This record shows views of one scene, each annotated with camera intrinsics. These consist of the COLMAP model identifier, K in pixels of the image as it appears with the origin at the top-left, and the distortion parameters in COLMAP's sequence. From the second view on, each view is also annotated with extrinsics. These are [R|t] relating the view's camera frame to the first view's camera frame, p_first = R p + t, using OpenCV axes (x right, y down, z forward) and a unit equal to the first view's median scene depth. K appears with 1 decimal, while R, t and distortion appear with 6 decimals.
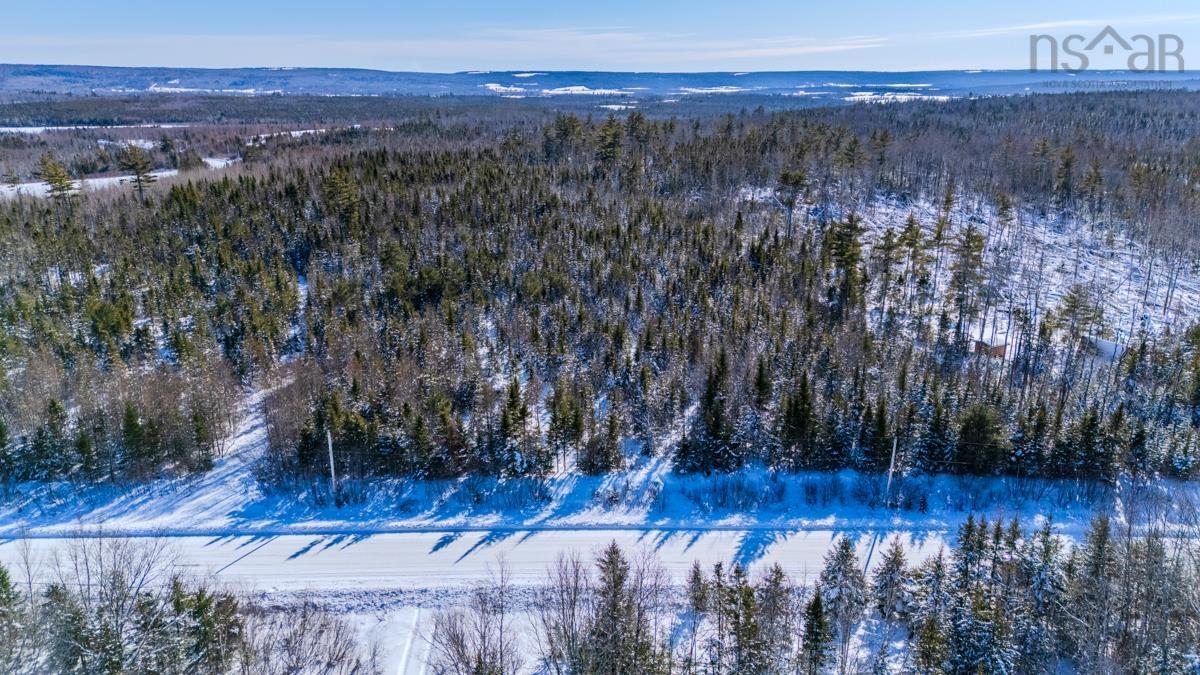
lens RADIAL K [[881.8, 0, 597.9], [0, 881.8, 335.3], [0, 0, 1]] dist [0.087907, -0.082621]
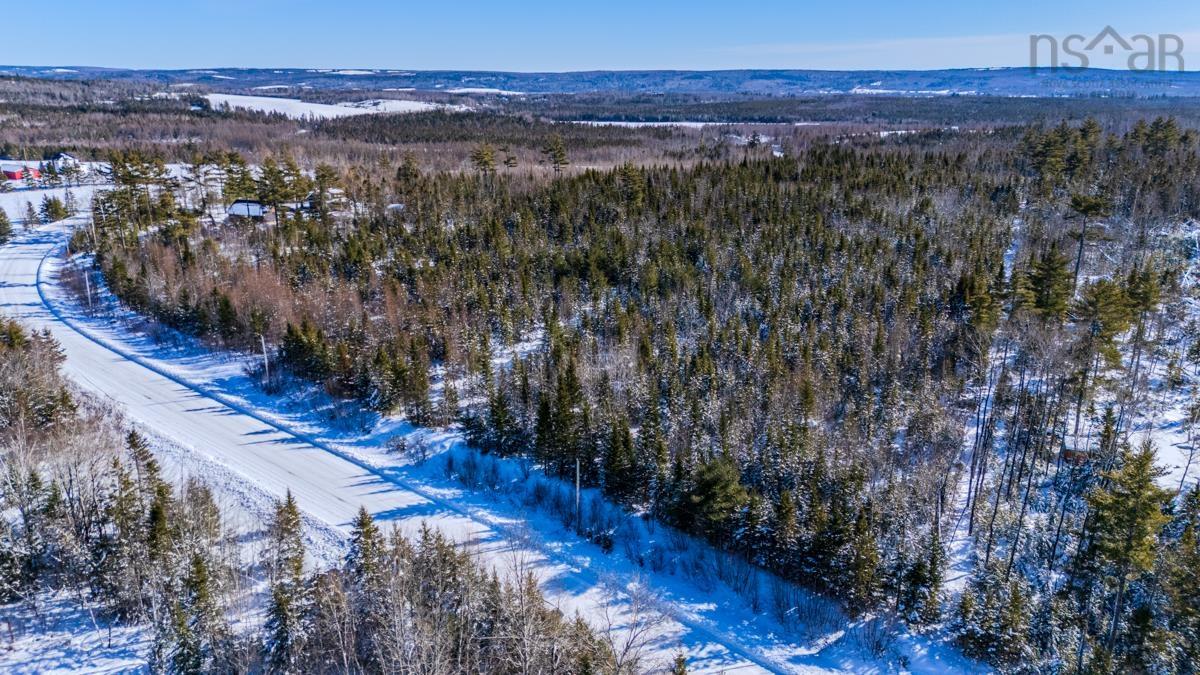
lens RADIAL K [[881.8, 0, 597.9], [0, 881.8, 335.3], [0, 0, 1]] dist [0.087907, -0.082621]
pose [[0.742826, 0.189901, -0.641987, 0.614416], [-0.190695, 0.979221, 0.069008, -0.054811], [0.641752, 0.071163, 0.763604, 0.193359]]
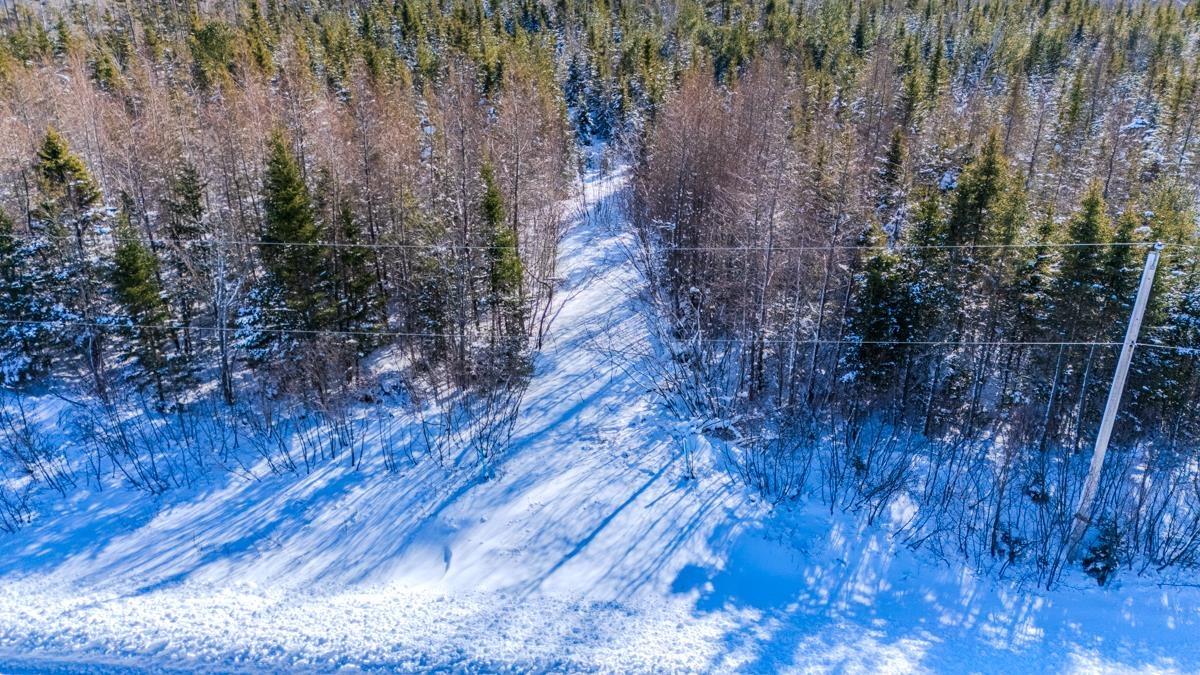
lens RADIAL K [[881.8, 0, 597.9], [0, 881.8, 335.3], [0, 0, 1]] dist [0.087907, -0.082621]
pose [[0.991940, 0.048866, -0.116905, -0.267275], [-0.036904, 0.994060, 0.102381, 0.072854], [0.121214, -0.097242, 0.987852, 0.503894]]
